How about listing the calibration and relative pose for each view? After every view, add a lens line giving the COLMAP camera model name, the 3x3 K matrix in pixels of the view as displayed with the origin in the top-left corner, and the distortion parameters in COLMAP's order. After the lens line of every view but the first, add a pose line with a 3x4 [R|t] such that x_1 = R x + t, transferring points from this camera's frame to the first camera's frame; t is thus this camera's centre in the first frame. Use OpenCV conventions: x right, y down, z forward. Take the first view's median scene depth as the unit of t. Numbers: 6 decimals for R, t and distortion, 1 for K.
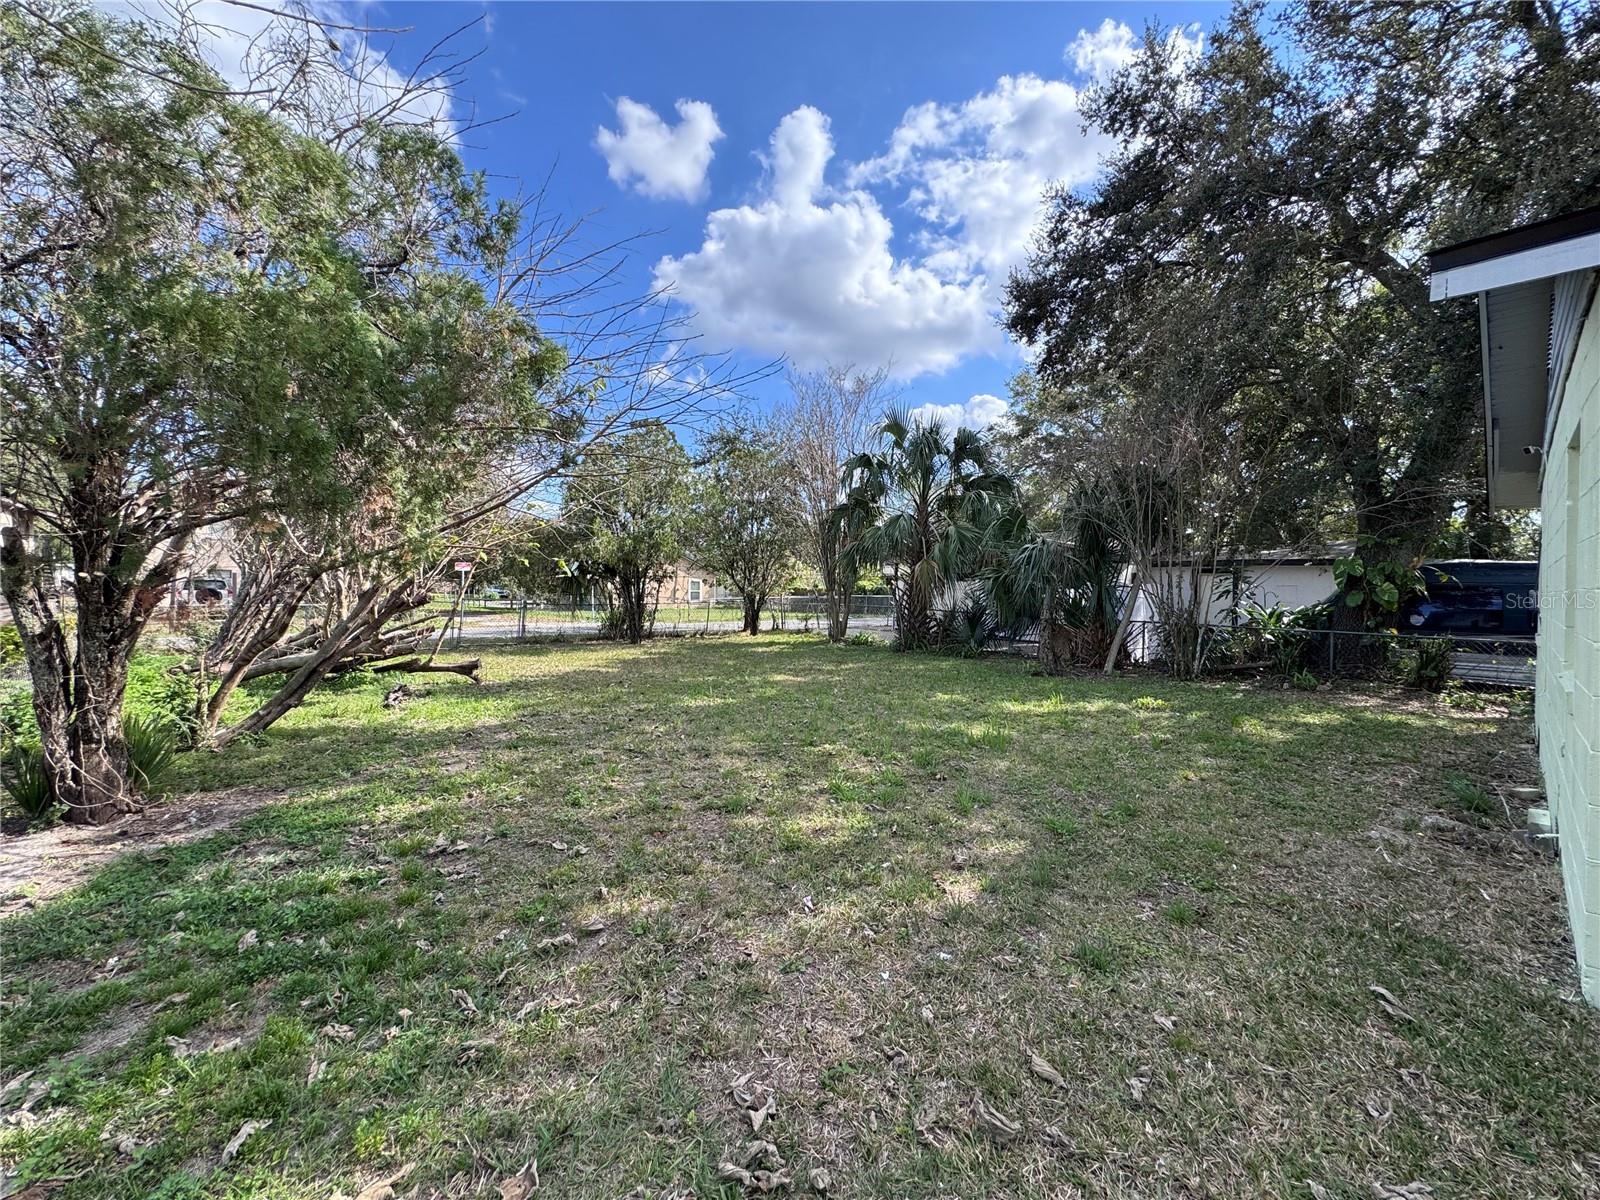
lens RADIAL K [[640.3, 0, 790.2], [0, 640.3, 598.5], [0, 0, 1]] dist [-0.005906, 0.001789]
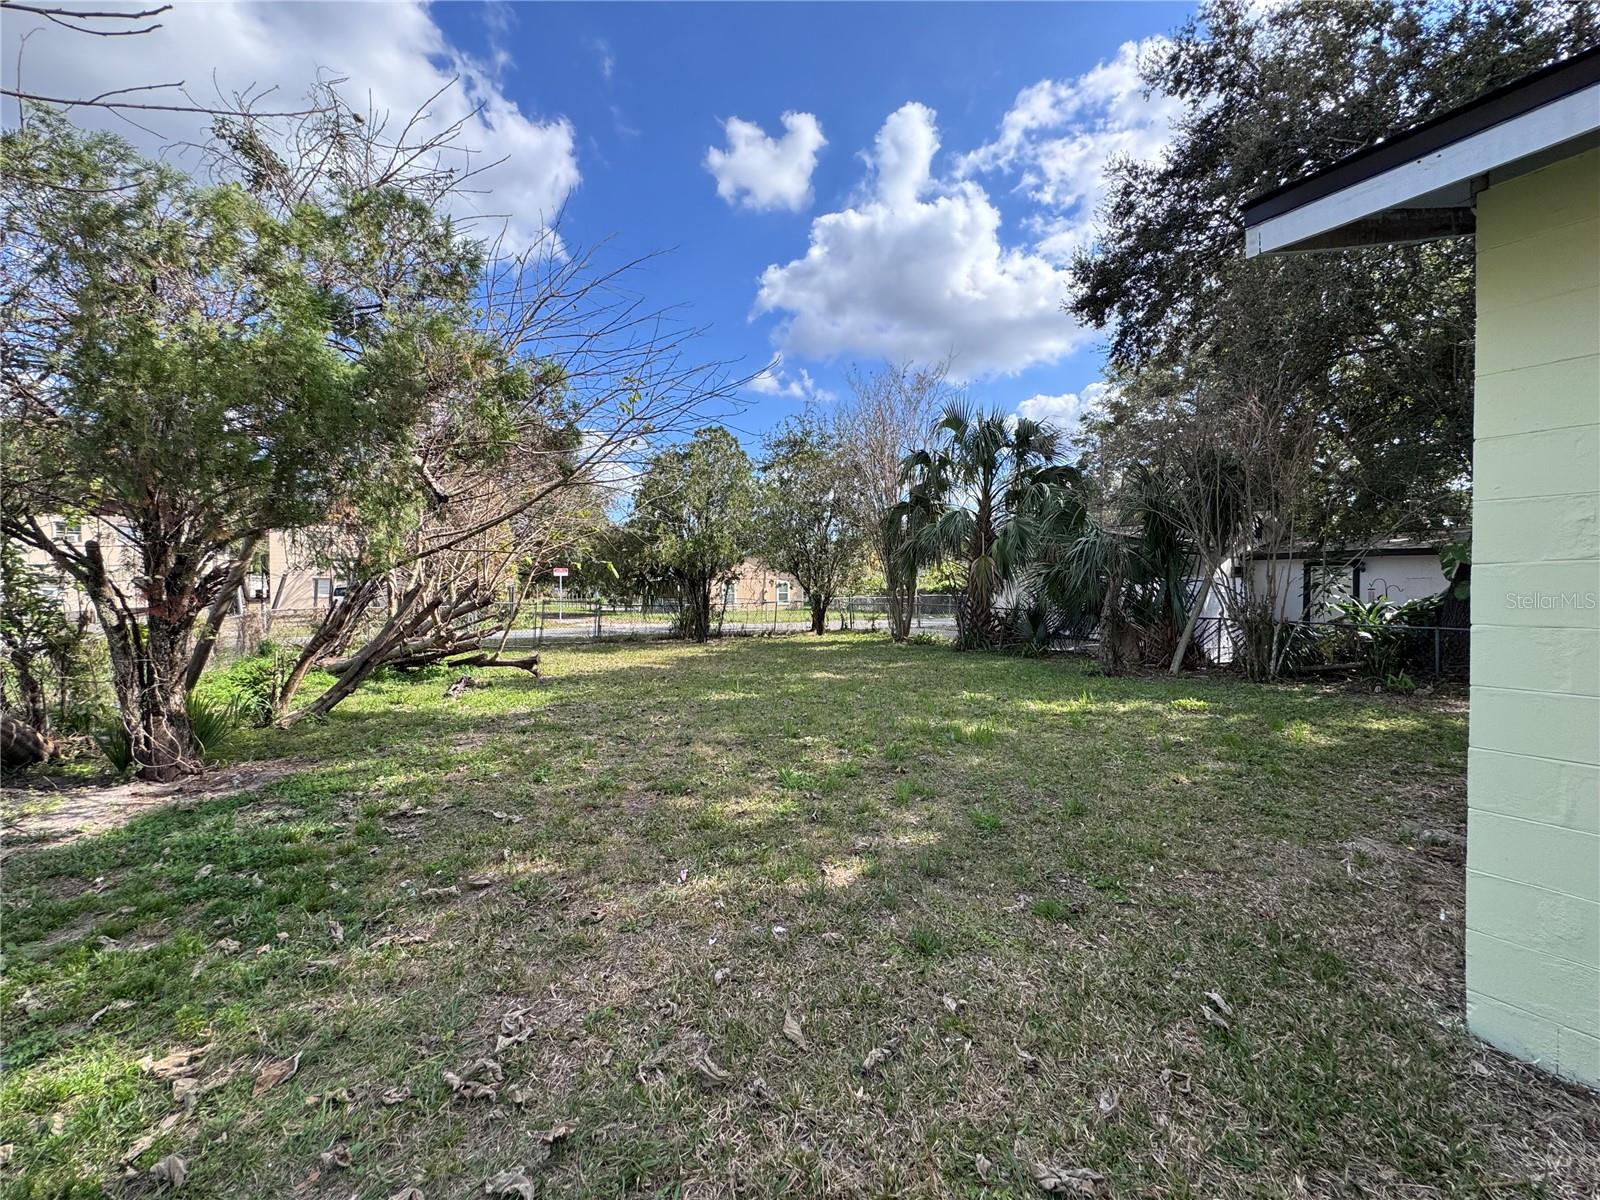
lens RADIAL K [[640.3, 0, 798.7], [0, 640.3, 598.2], [0, 0, 1]] dist [-0.005906, 0.001789]
pose [[0.987341, -0.009595, -0.158320, 0.106750], [0.008929, 0.999948, -0.004917, 0.006309], [0.158358, 0.003441, 0.987376, -0.005728]]
